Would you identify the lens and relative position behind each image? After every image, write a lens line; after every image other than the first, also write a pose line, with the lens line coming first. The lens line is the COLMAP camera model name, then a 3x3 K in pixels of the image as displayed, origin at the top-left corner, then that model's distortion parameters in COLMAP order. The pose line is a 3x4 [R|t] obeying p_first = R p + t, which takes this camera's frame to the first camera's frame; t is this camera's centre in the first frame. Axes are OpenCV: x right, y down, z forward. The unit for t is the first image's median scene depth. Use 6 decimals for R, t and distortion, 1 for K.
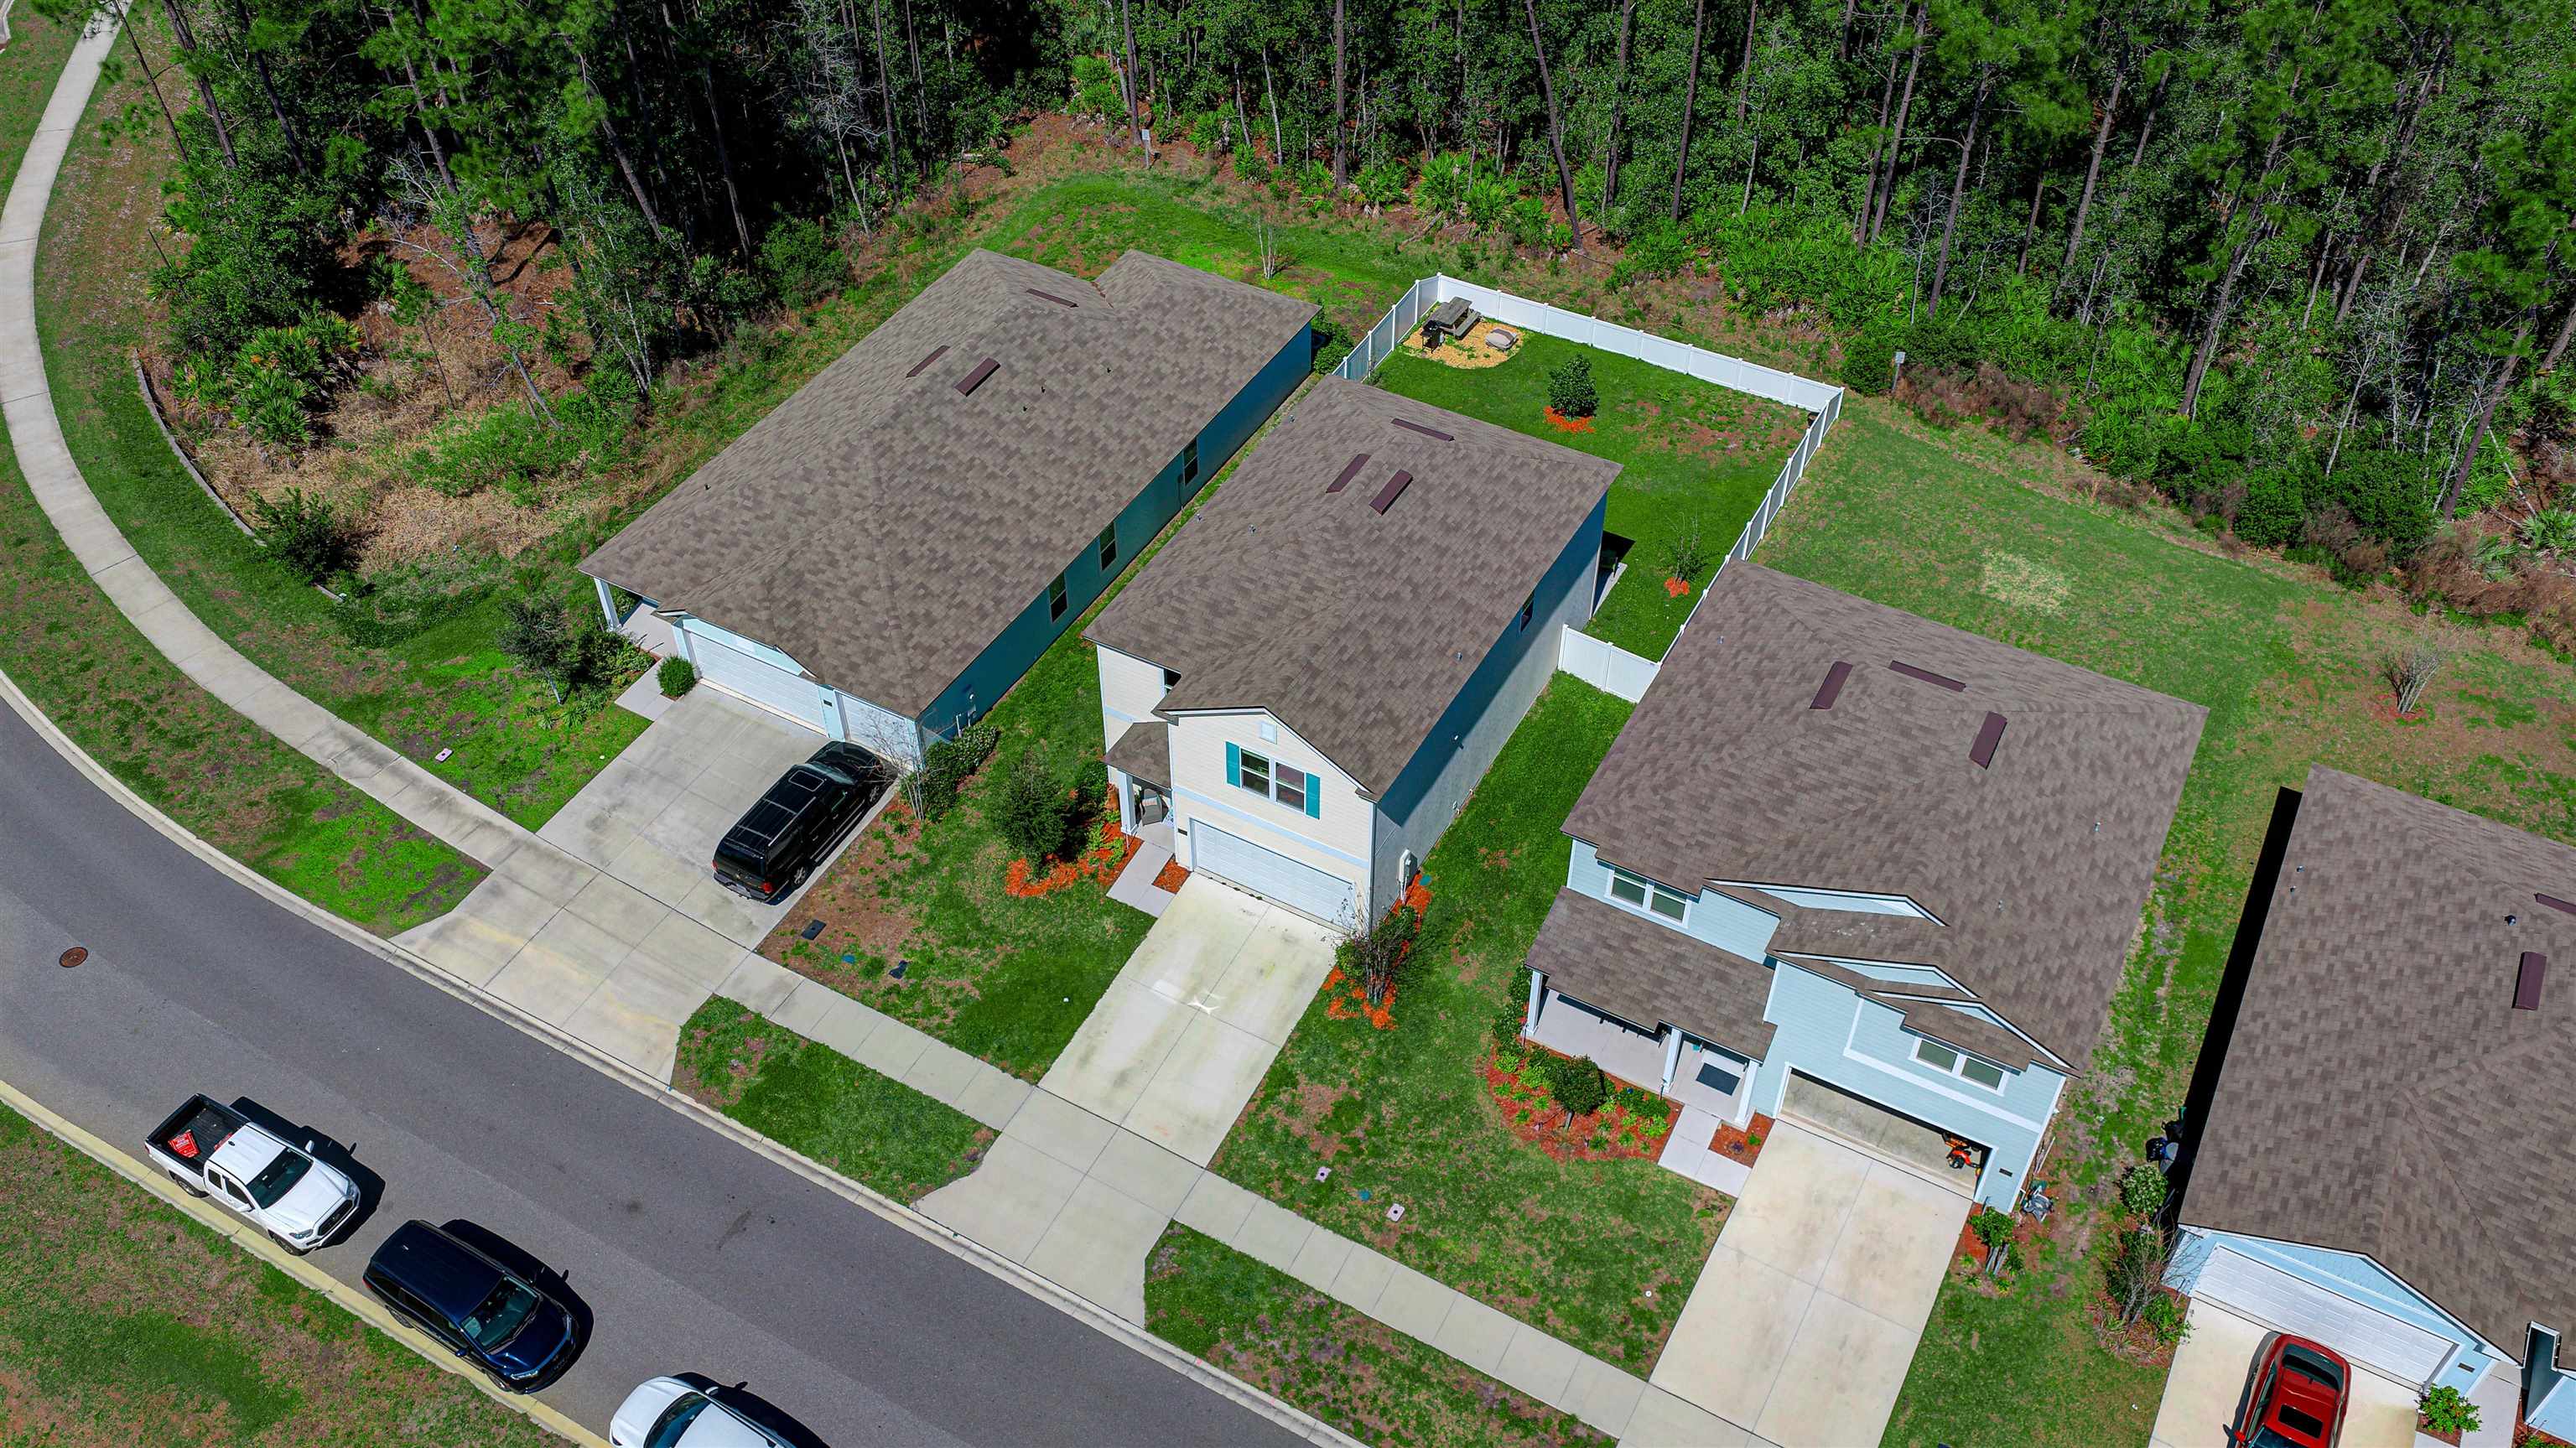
lens RADIAL K [[2080.7, 0, 1297.0], [0, 2080.7, 716.6], [0, 0, 1]] dist [0.032915, -0.053440]
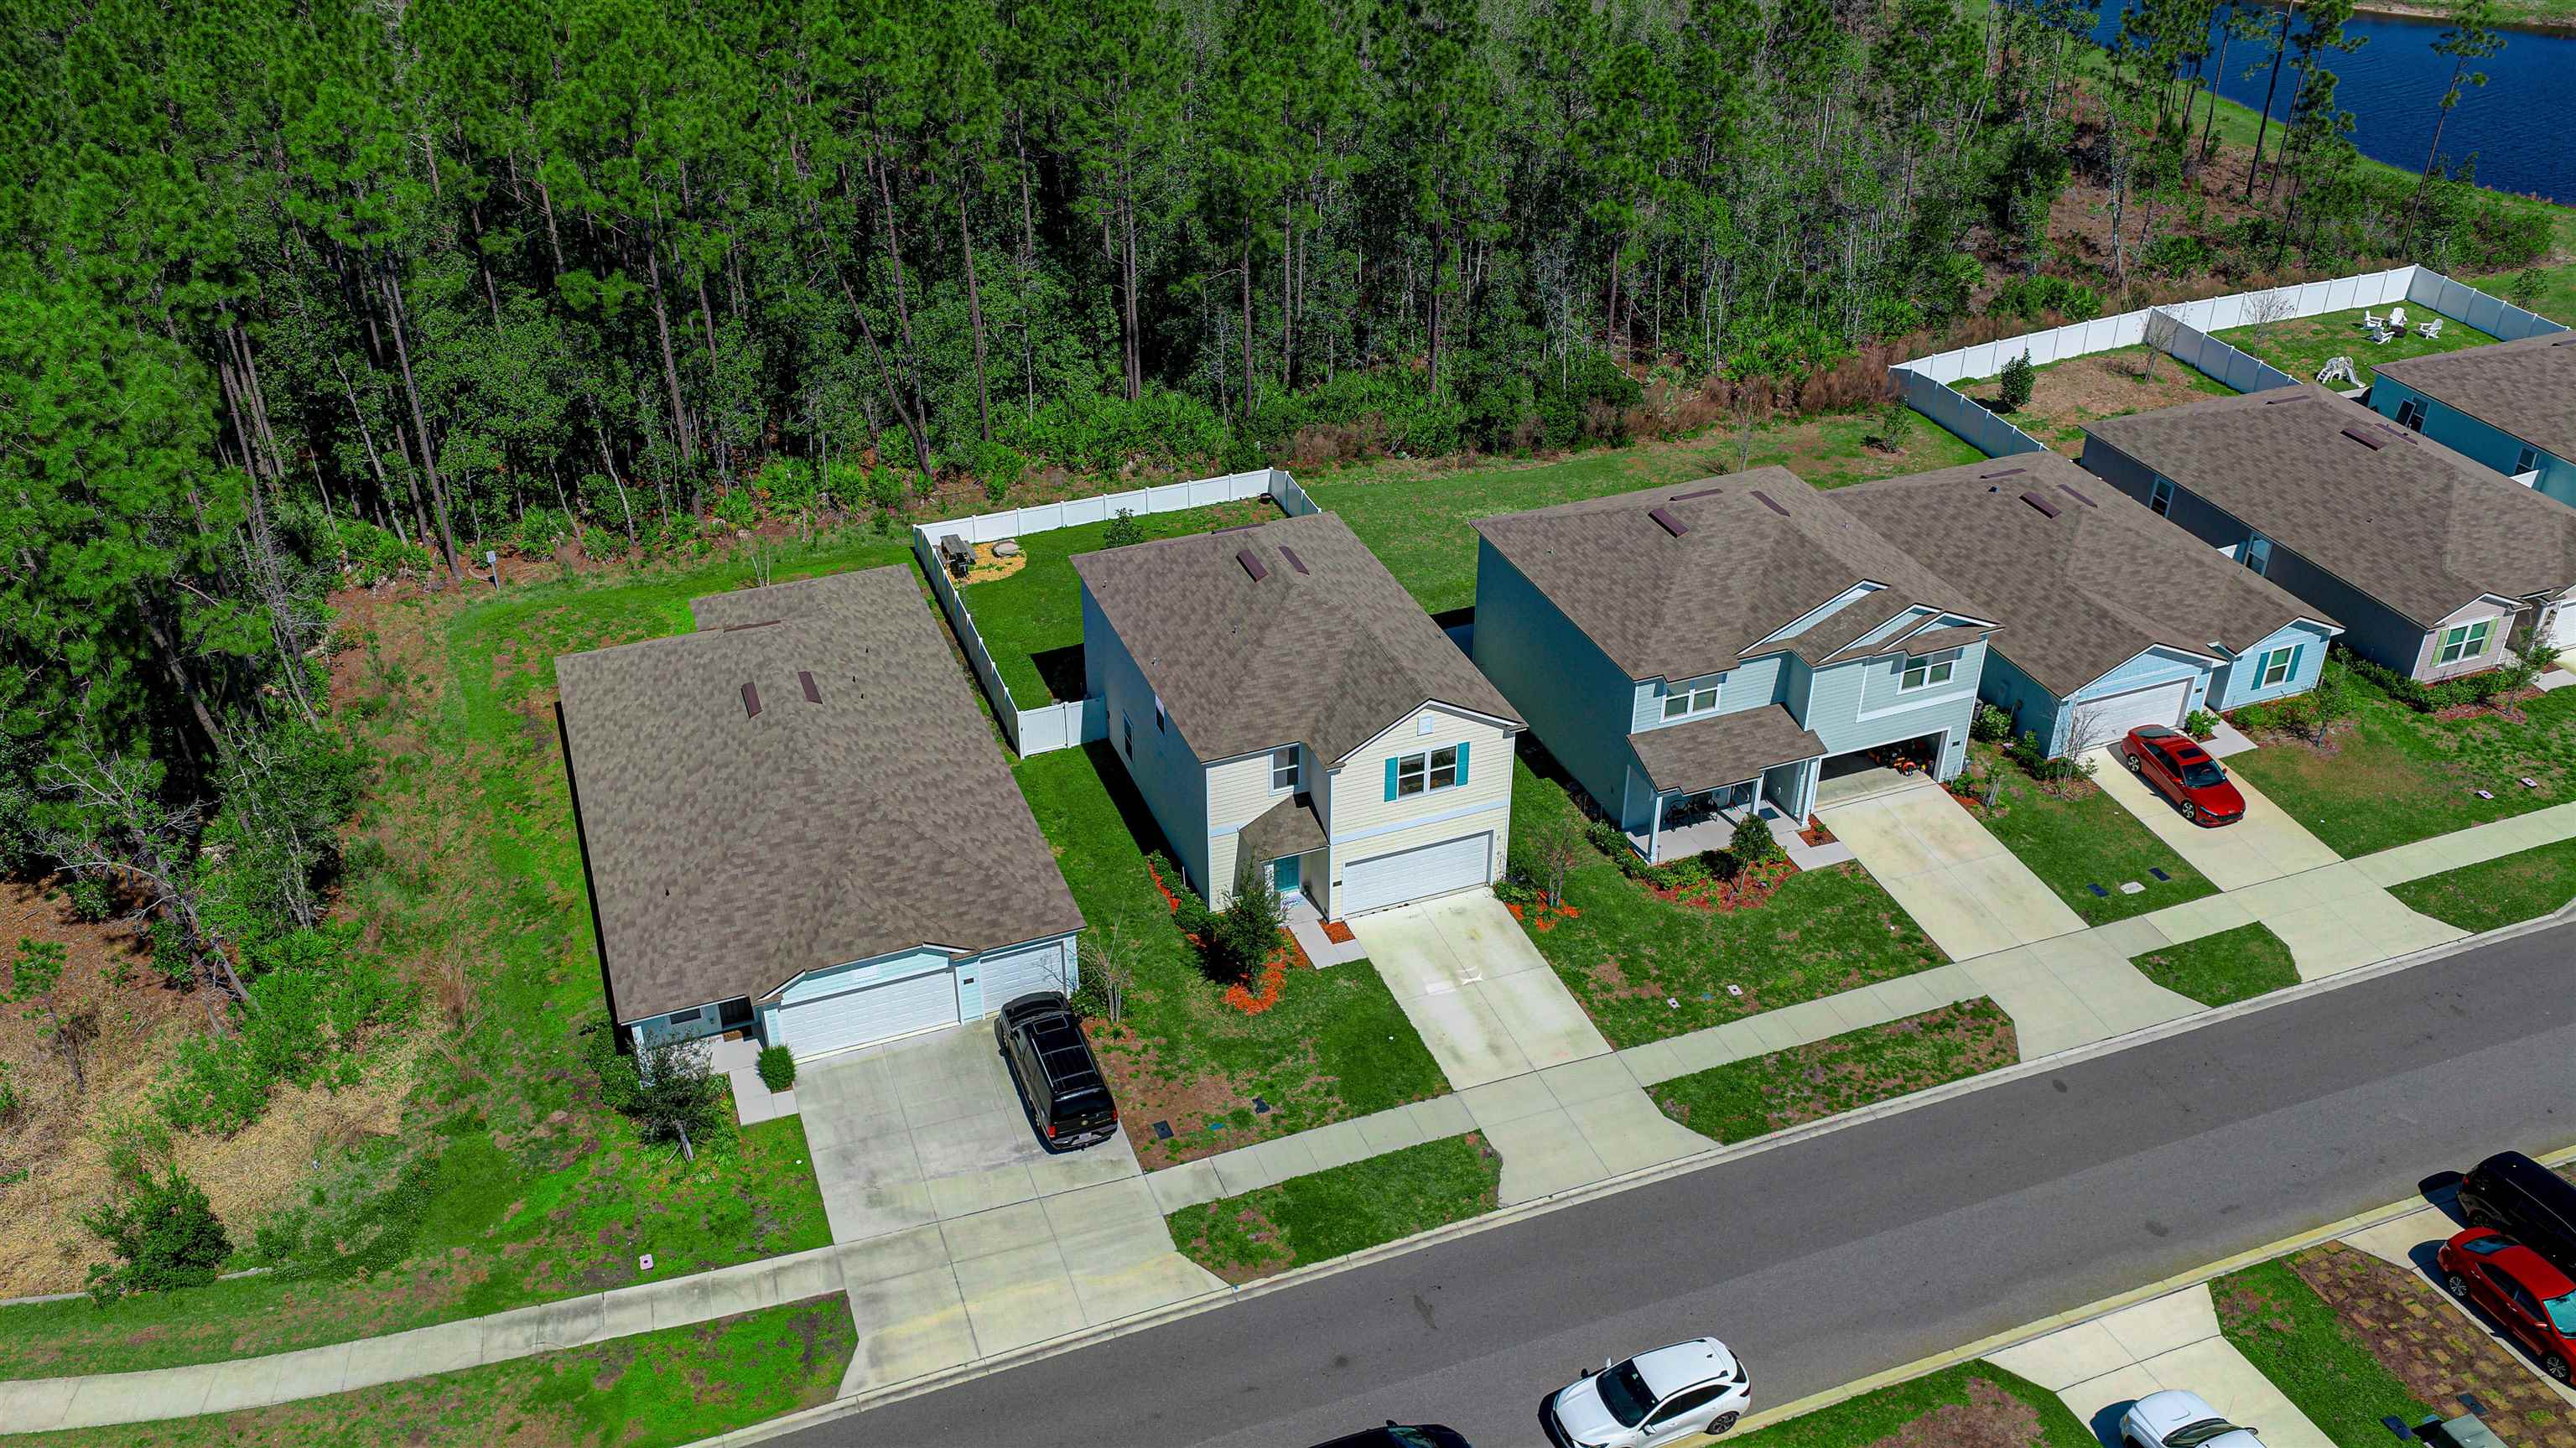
lens RADIAL K [[2080.7, 0, 1281.6], [0, 2080.7, 724.5], [0, 0, 1]] dist [0.032915, -0.053440]
pose [[0.645267, -0.404483, 0.648093, -0.810172], [0.527348, 0.849634, 0.005220, -0.041286], [-0.552753, 0.338402, 0.761544, 0.145123]]
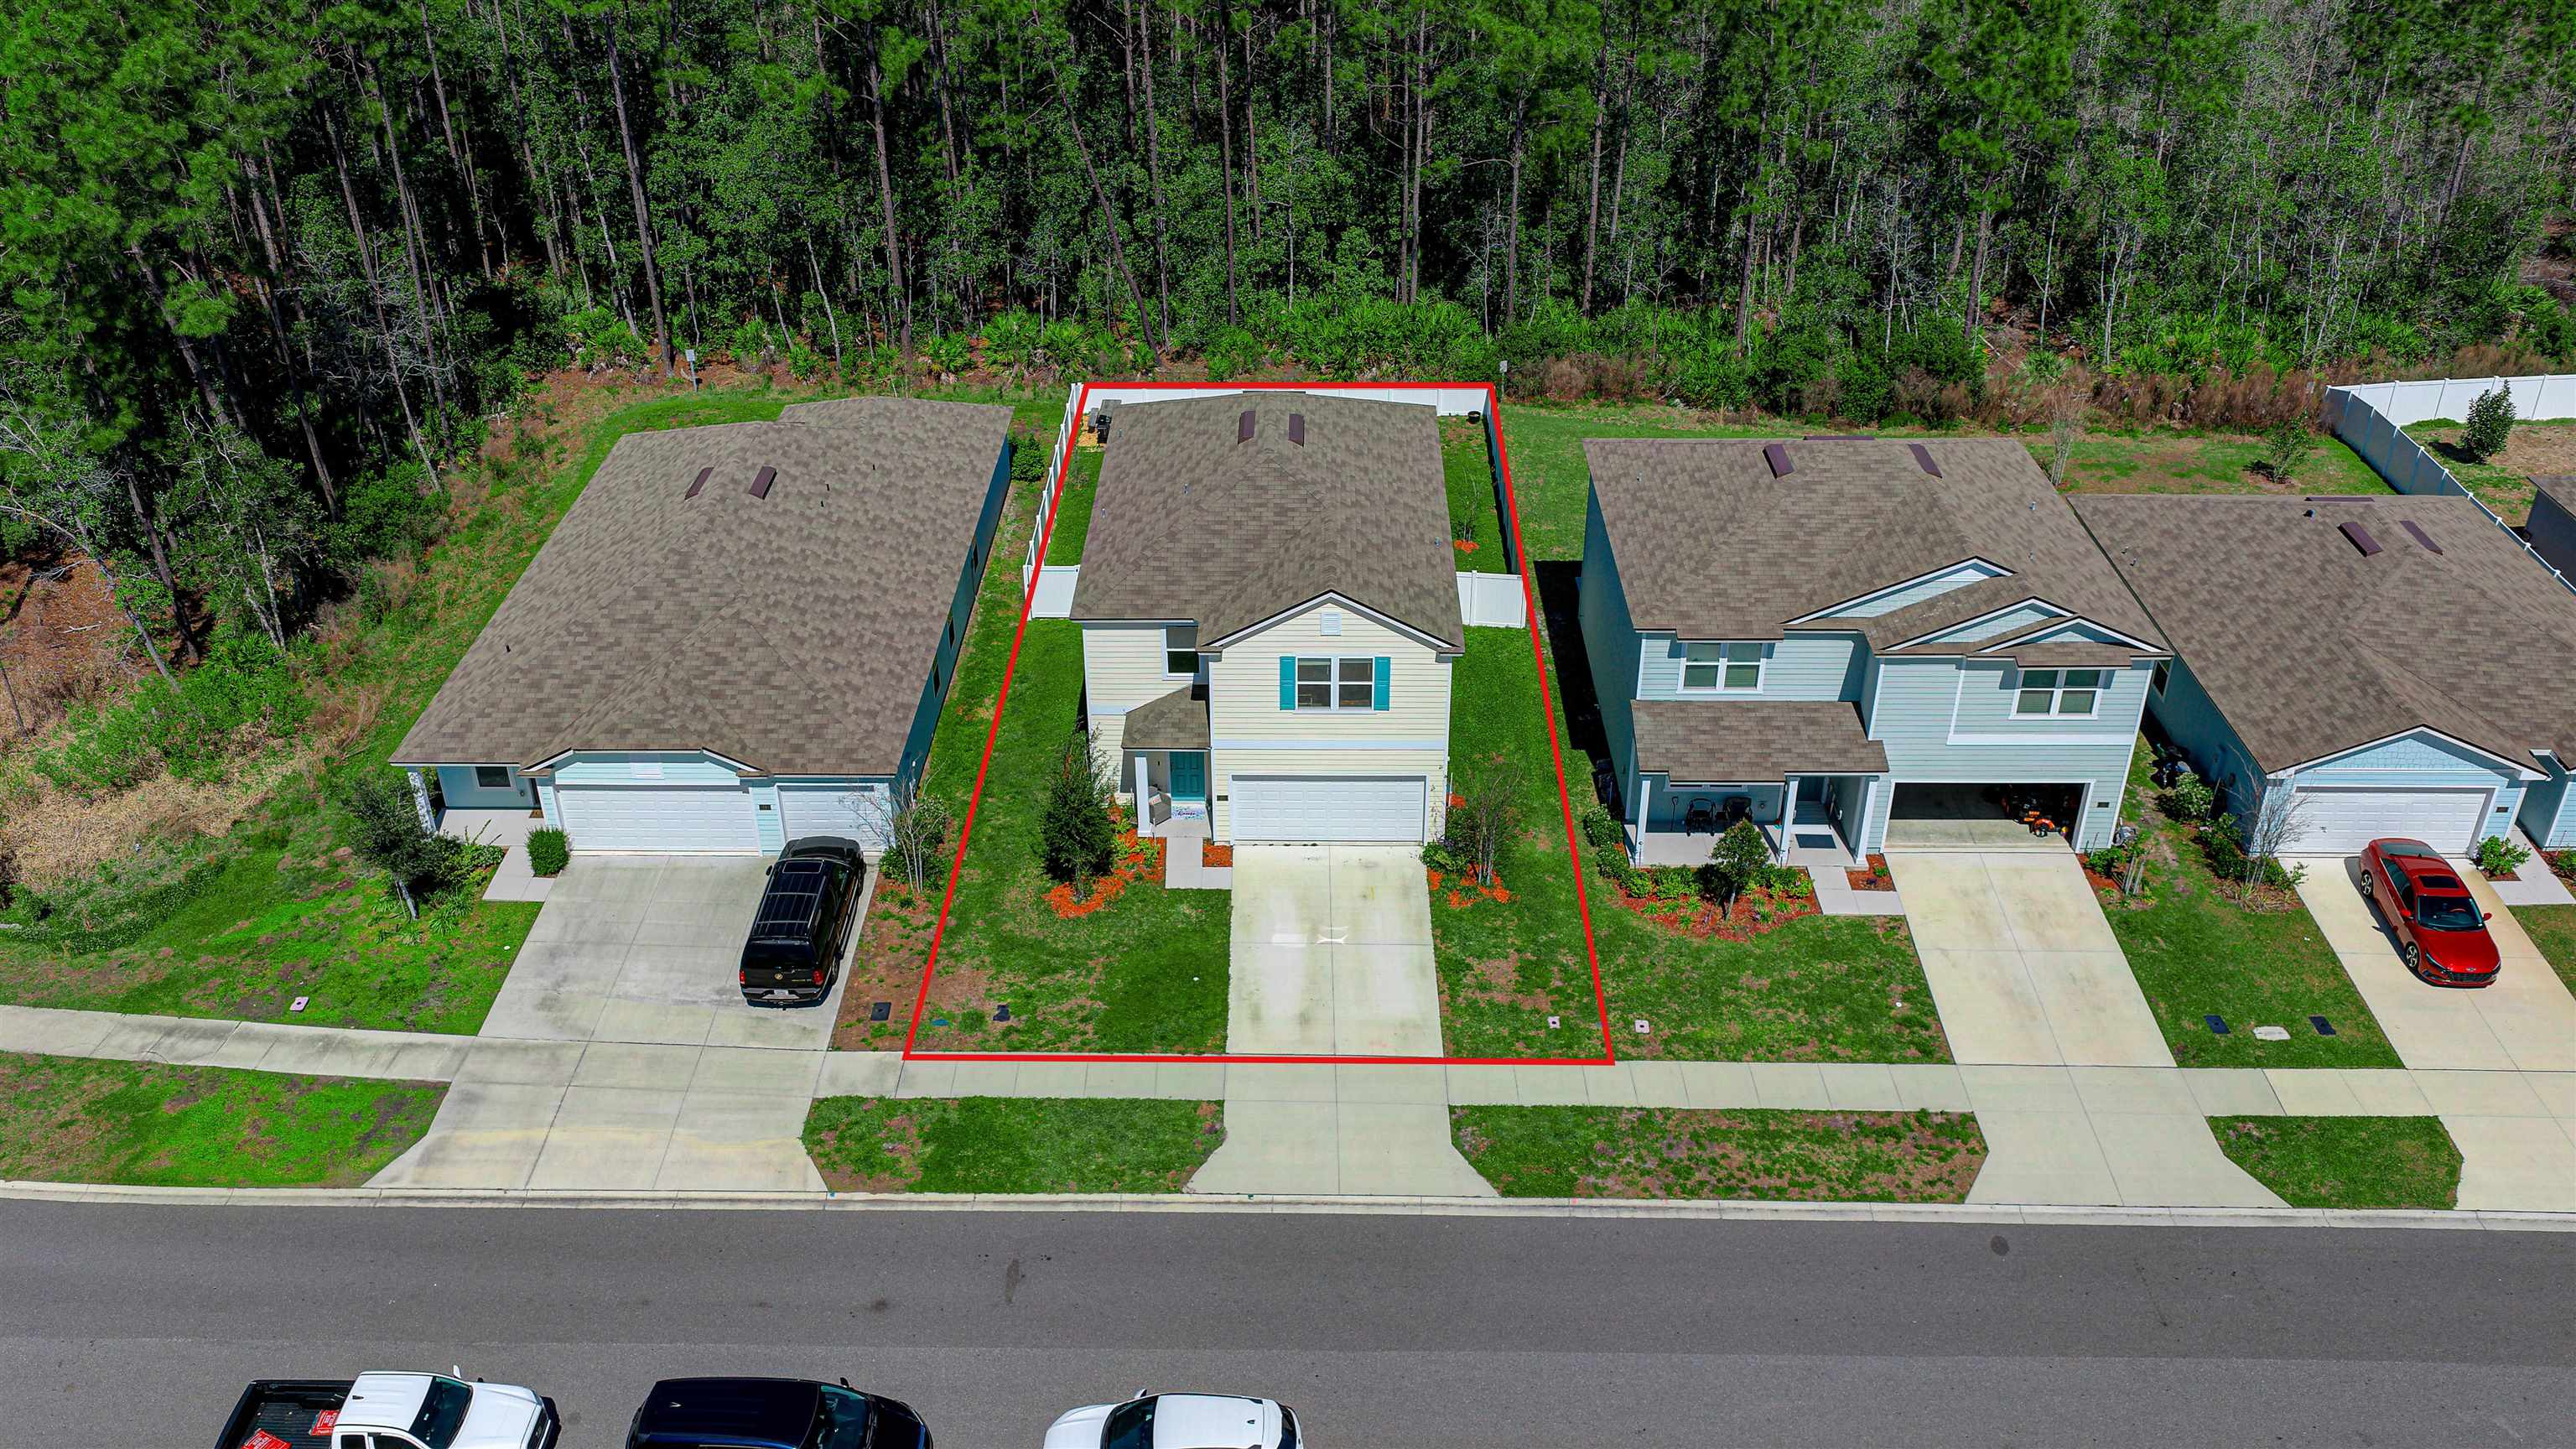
lens RADIAL K [[2080.8, 0, 1288.4], [0, 2080.8, 731.3], [0, 0, 1]] dist [0.032915, -0.053440]
pose [[0.881337, -0.245360, 0.403787, -0.426512], [0.327165, 0.933484, -0.146867, 0.186131], [-0.340894, 0.261544, 0.902987, 0.138030]]
